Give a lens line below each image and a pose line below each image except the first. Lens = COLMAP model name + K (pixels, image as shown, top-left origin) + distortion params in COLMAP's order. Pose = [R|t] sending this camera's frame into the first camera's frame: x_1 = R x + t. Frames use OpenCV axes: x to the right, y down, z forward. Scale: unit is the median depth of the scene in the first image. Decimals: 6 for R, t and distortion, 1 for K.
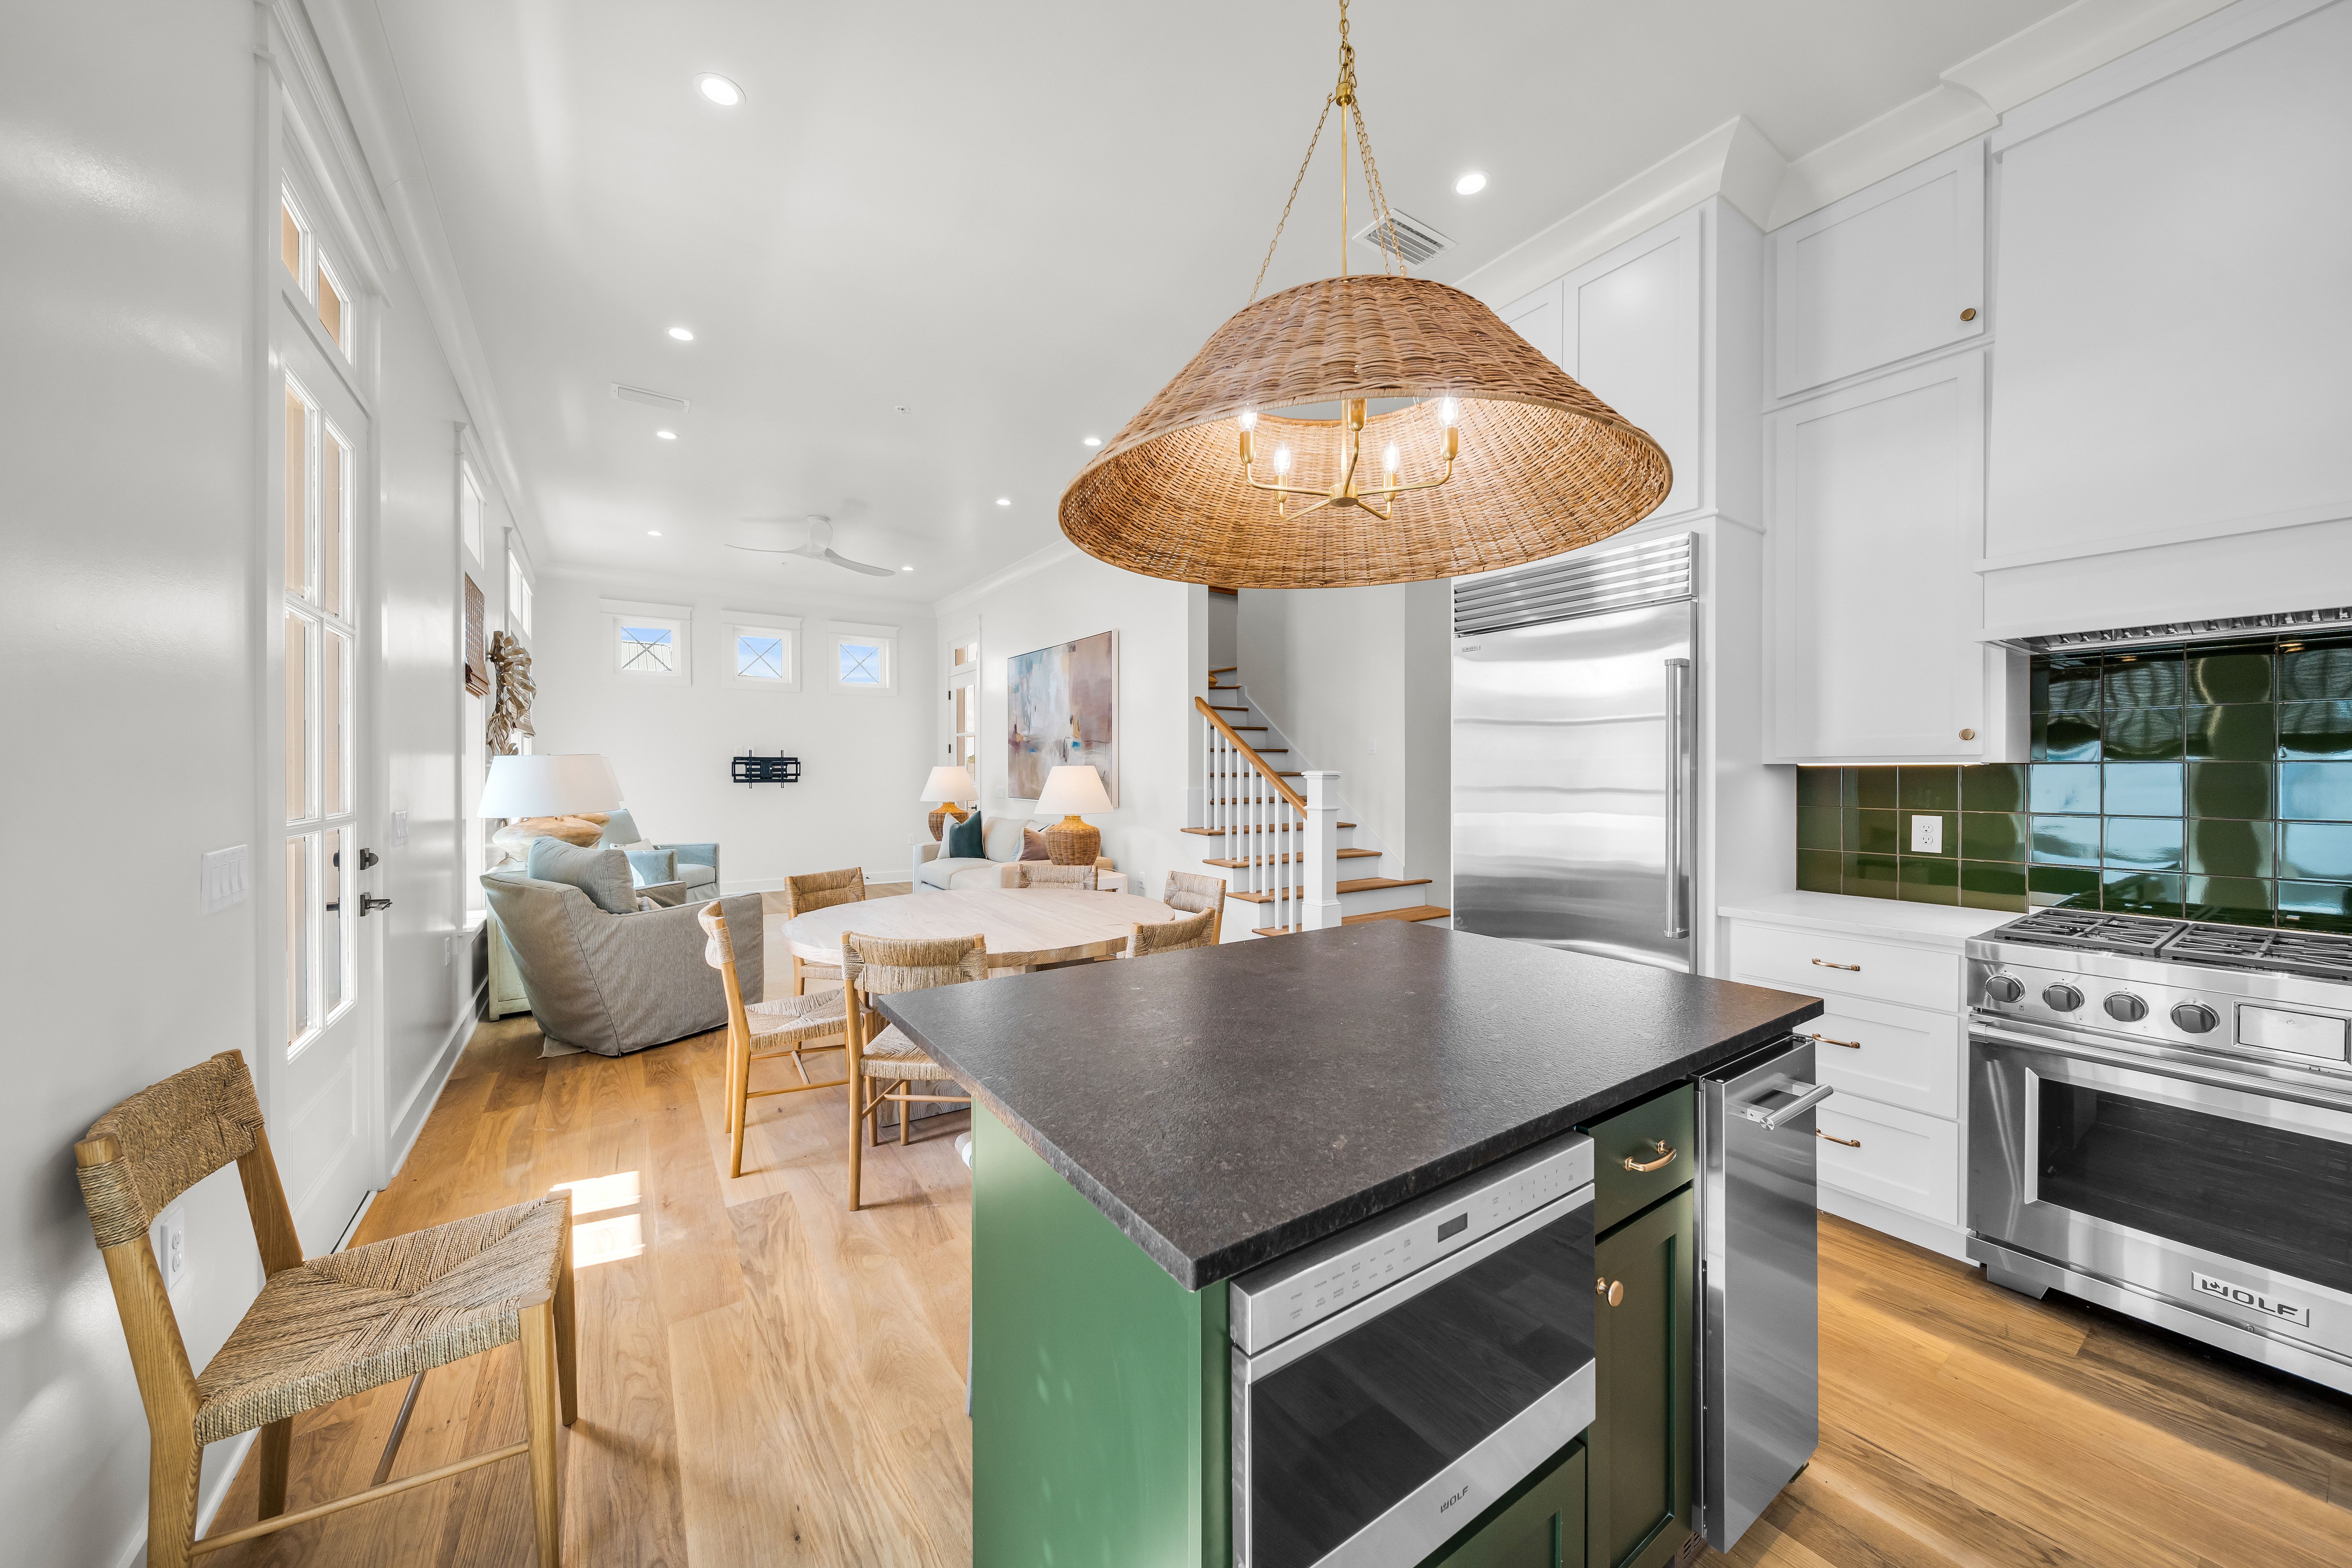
lens RADIAL K [[825.4, 0, 1176.8], [0, 825.4, 773.4], [0, 0, 1]] dist [0.001518, -0.000787]
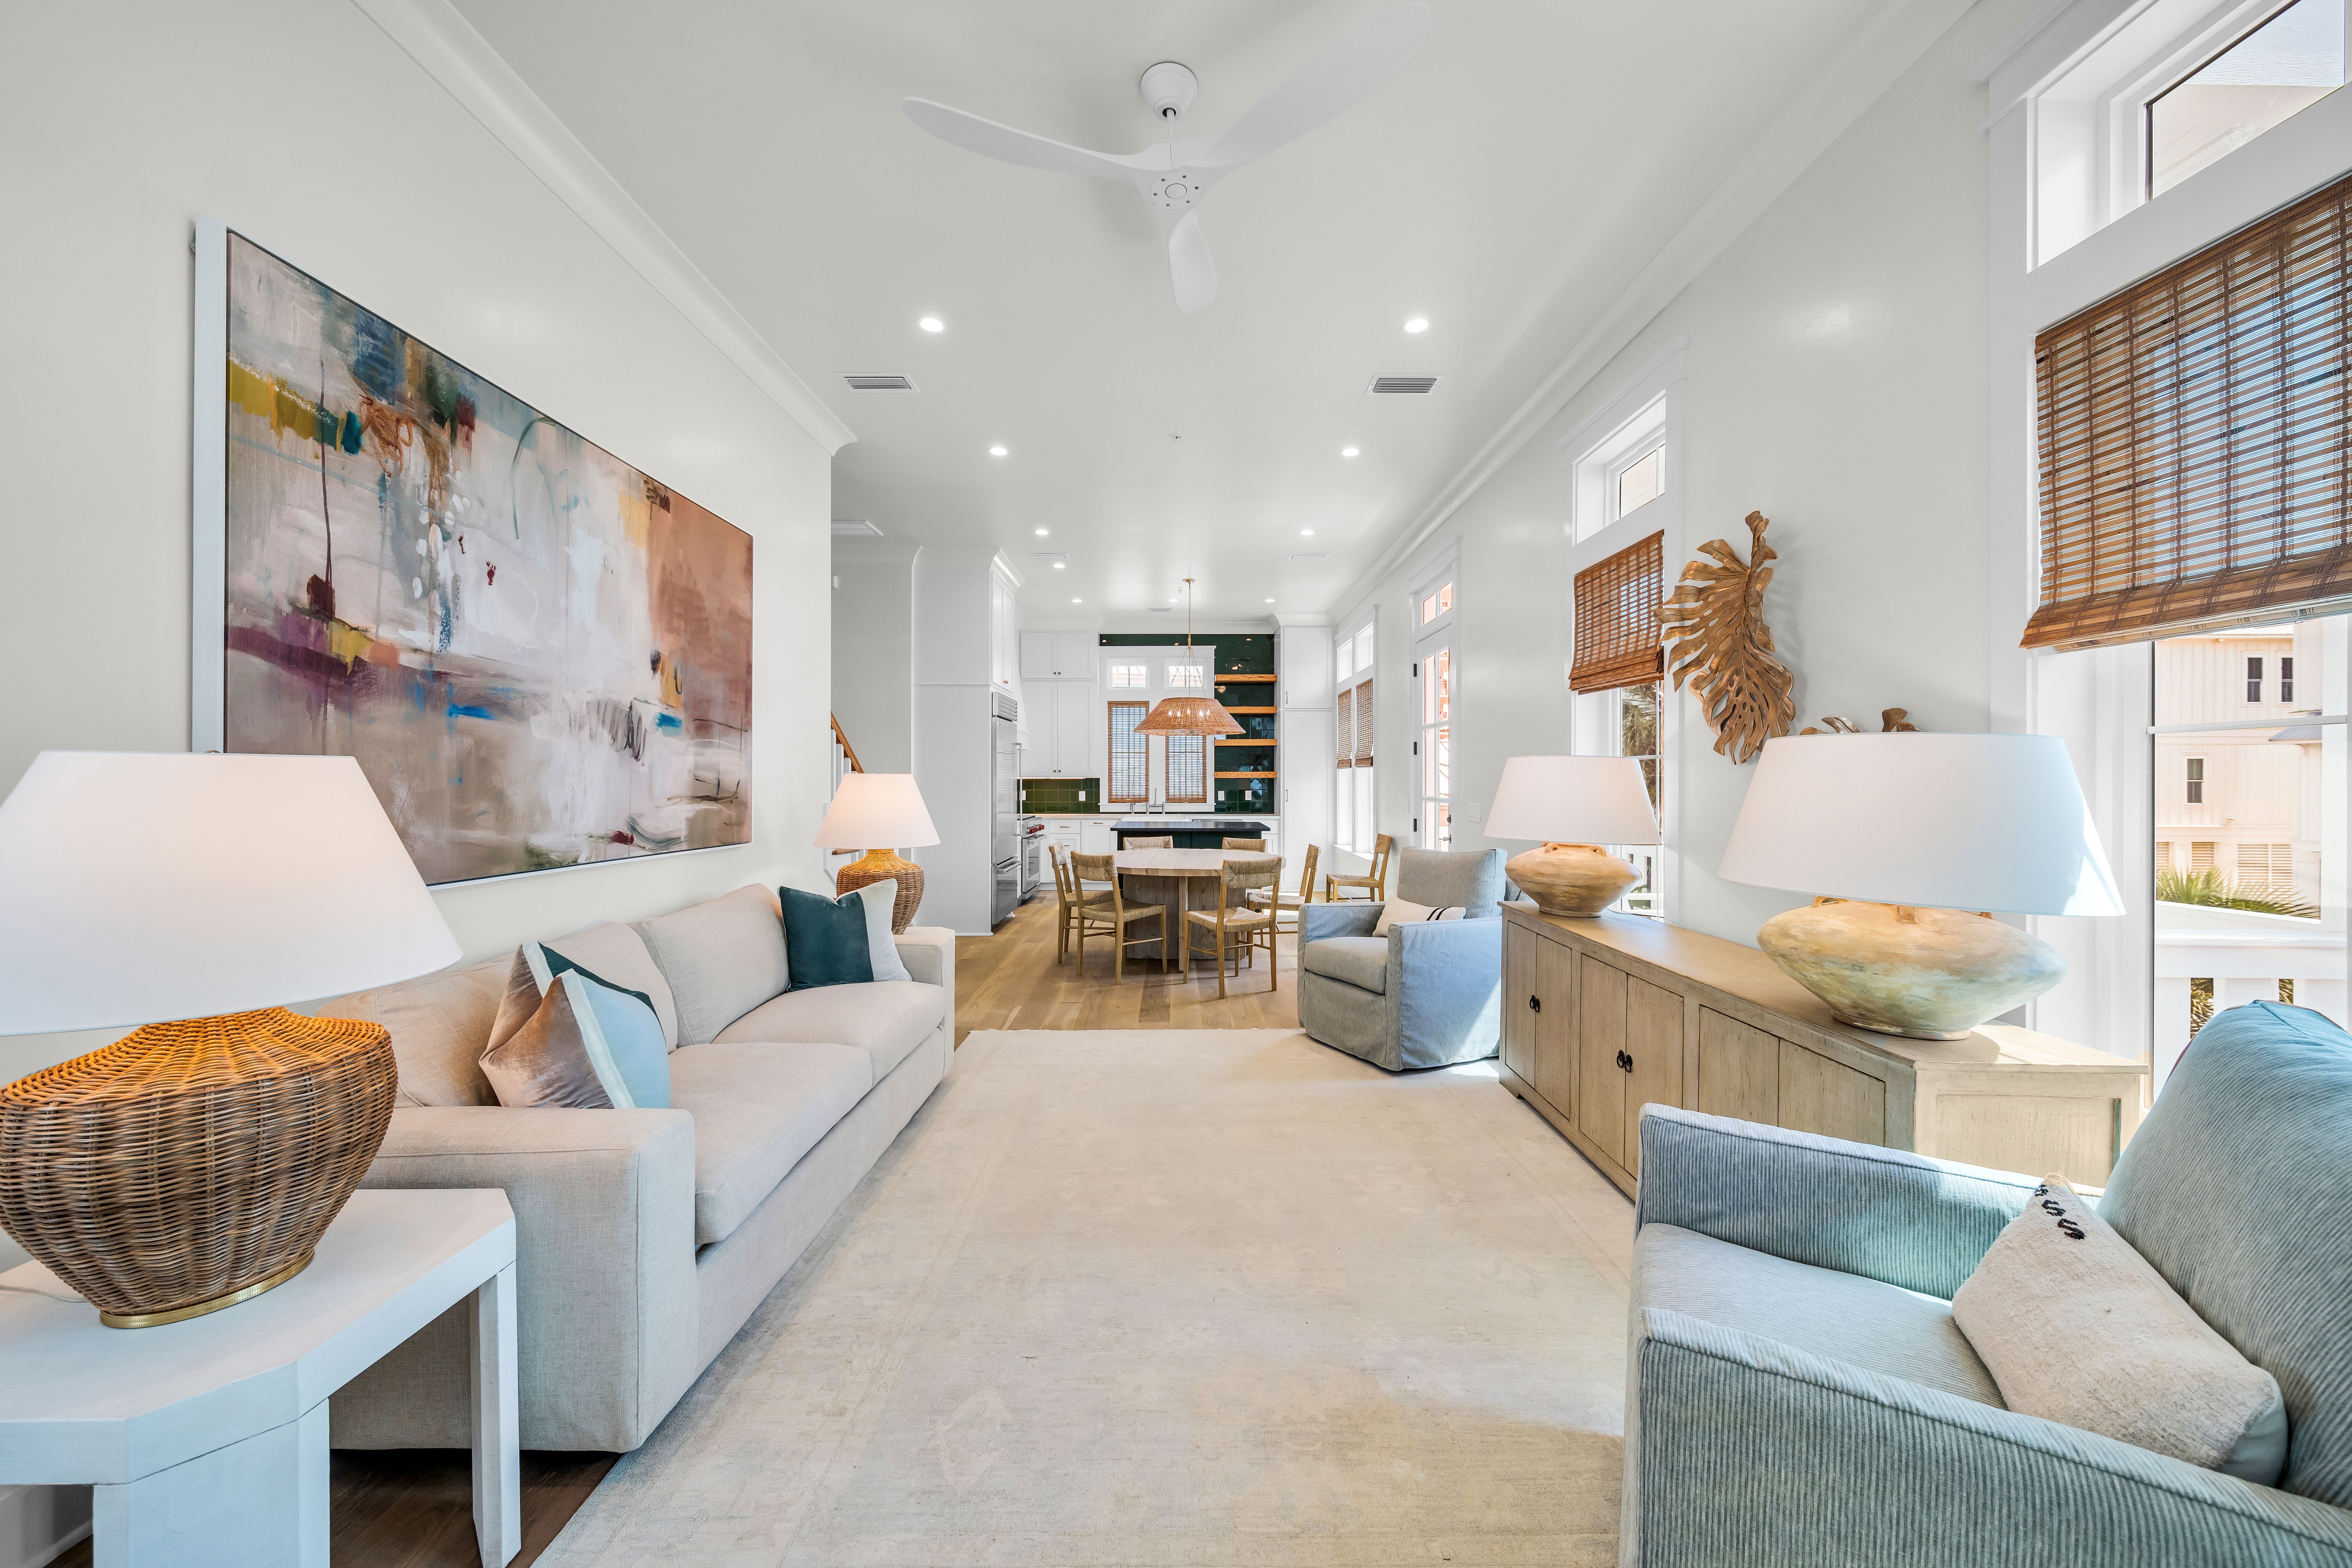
lens RADIAL K [[825.4, 0, 1182.1], [0, 825.4, 781.9], [0, 0, 1]] dist [0.001518, -0.000787]
pose [[-0.833290, 0.000833, 0.552836, -0.586943], [0.003493, 0.999987, 0.003758, -0.002940], [-0.552825, 0.005062, -0.833282, 1.189600]]
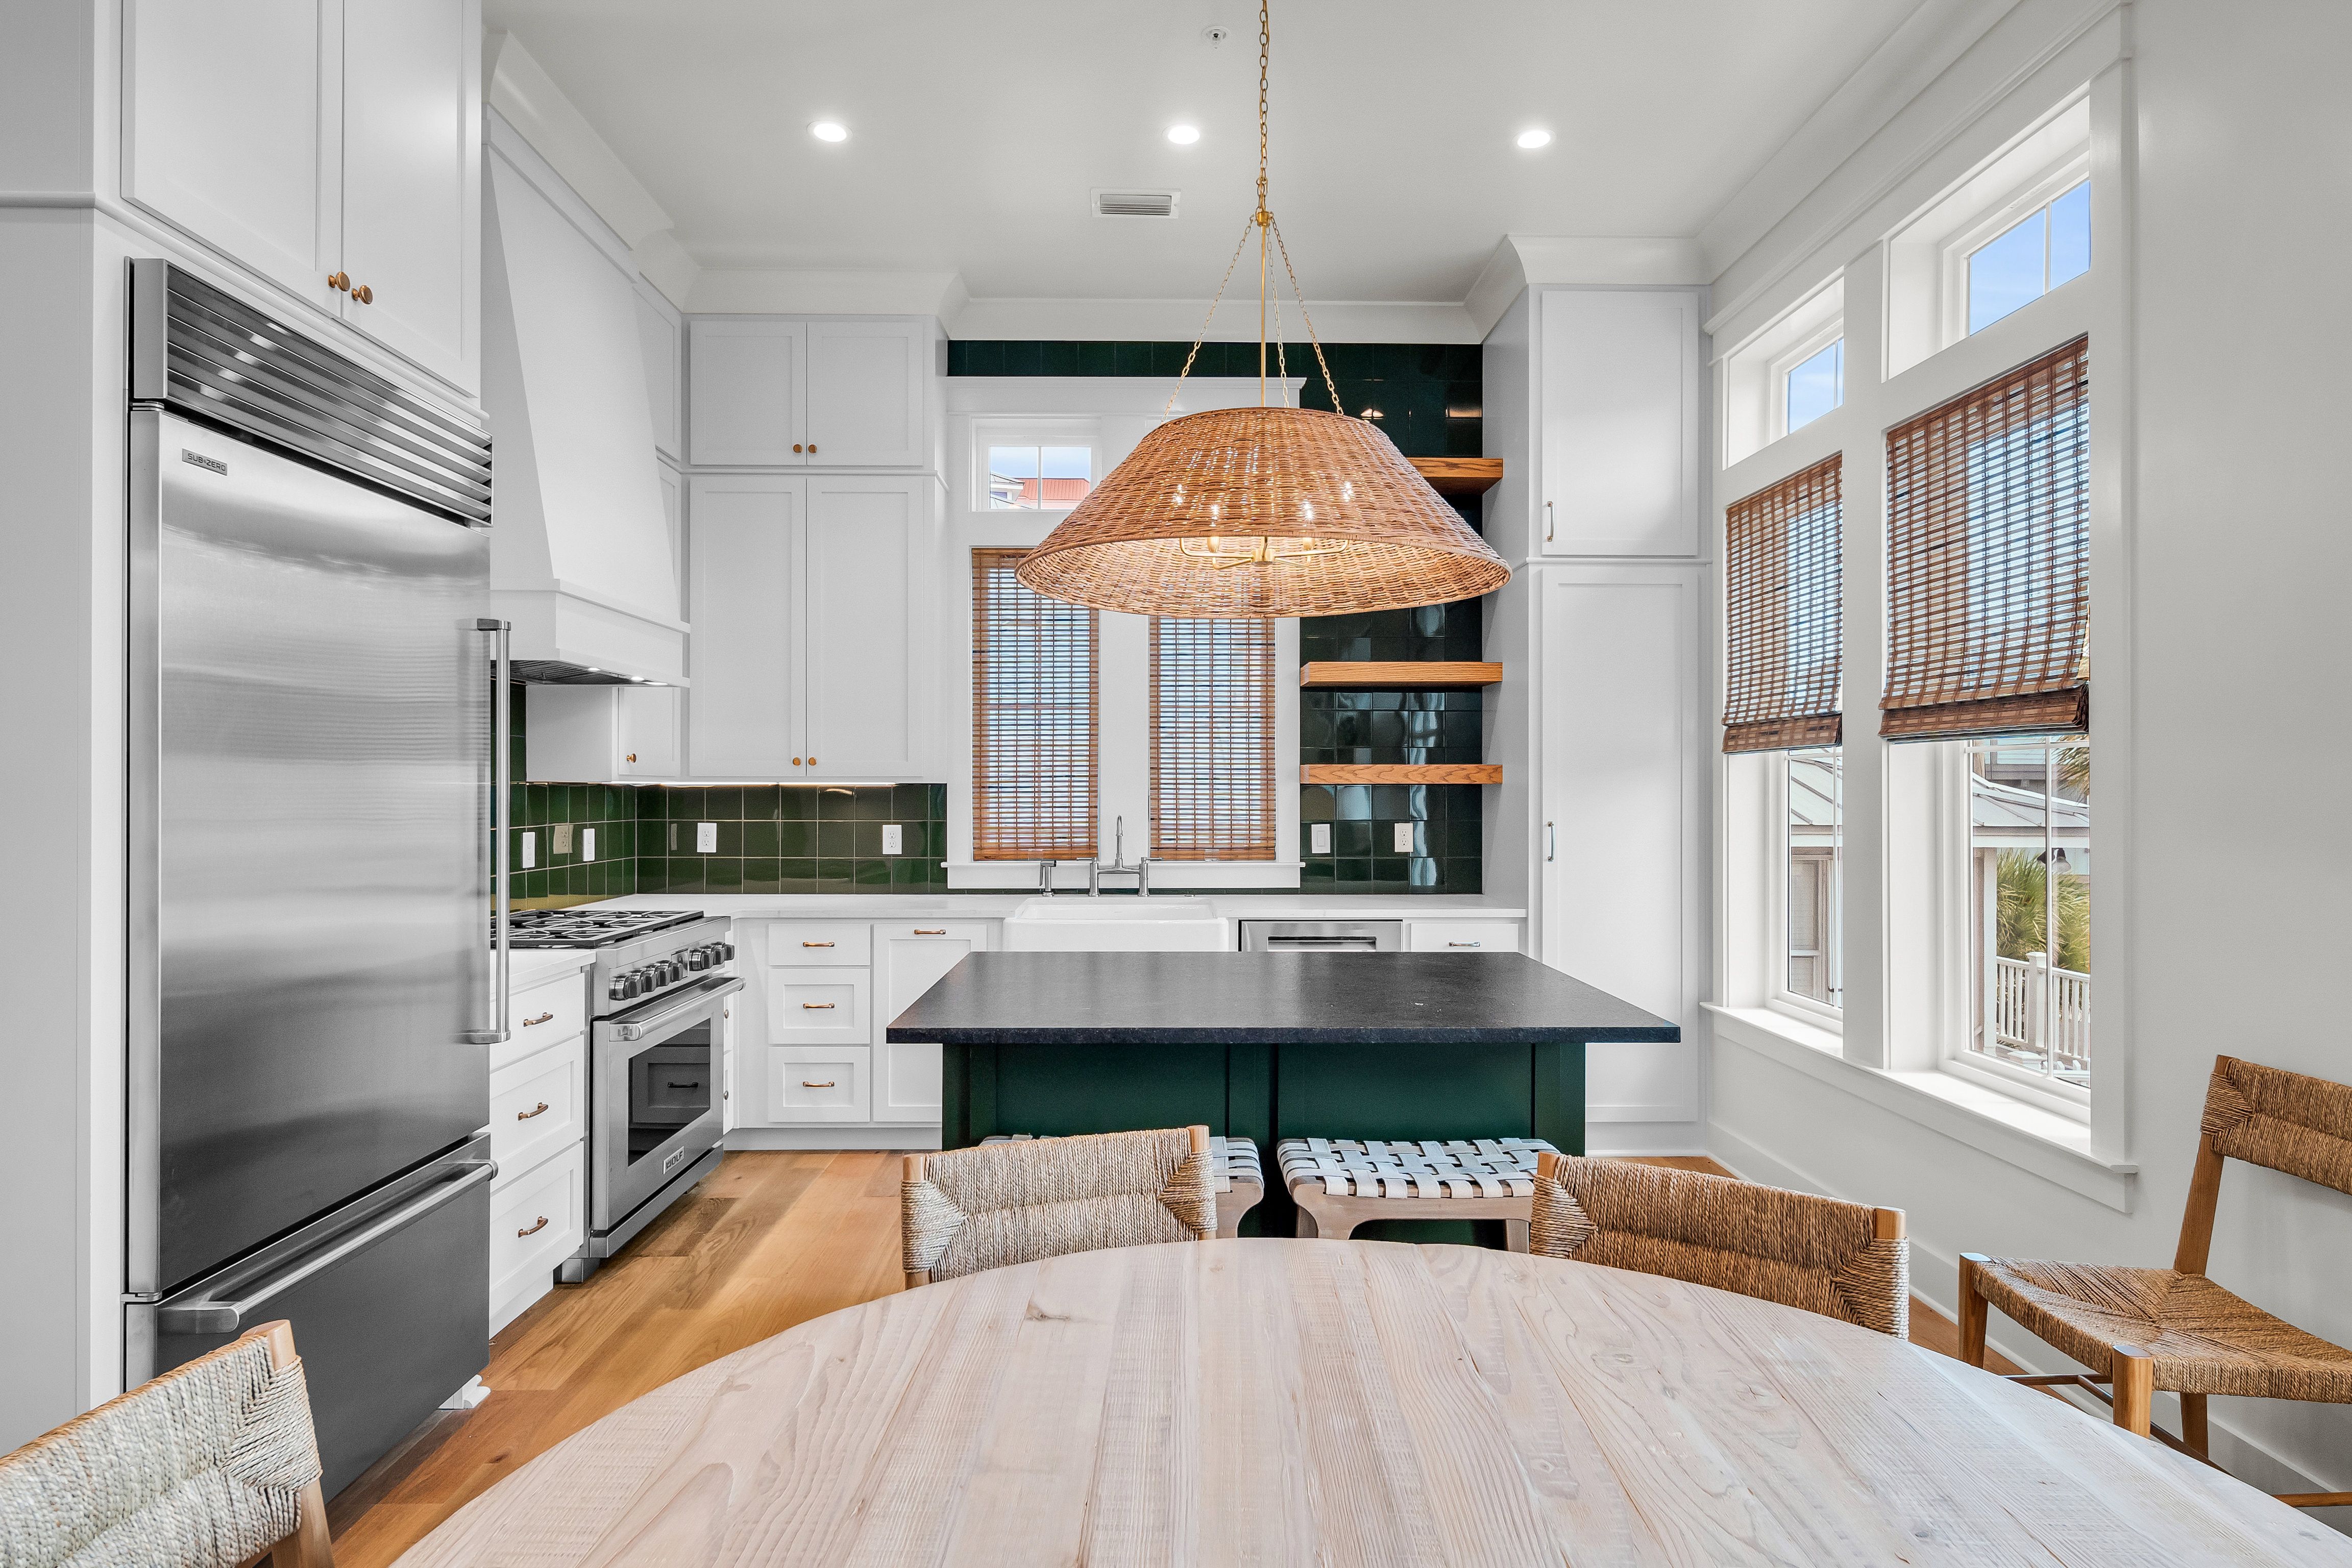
lens RADIAL K [[1258.8, 0, 1179.5], [0, 1258.8, 787.7], [0, 0, 1]] dist [0.000377, 0.001389]
pose [[-0.839451, 0.002864, 0.543427, -0.157961], [0.002344, 0.999996, -0.001650, -0.000989], [-0.543430, -0.000111, -0.839455, 0.580096]]
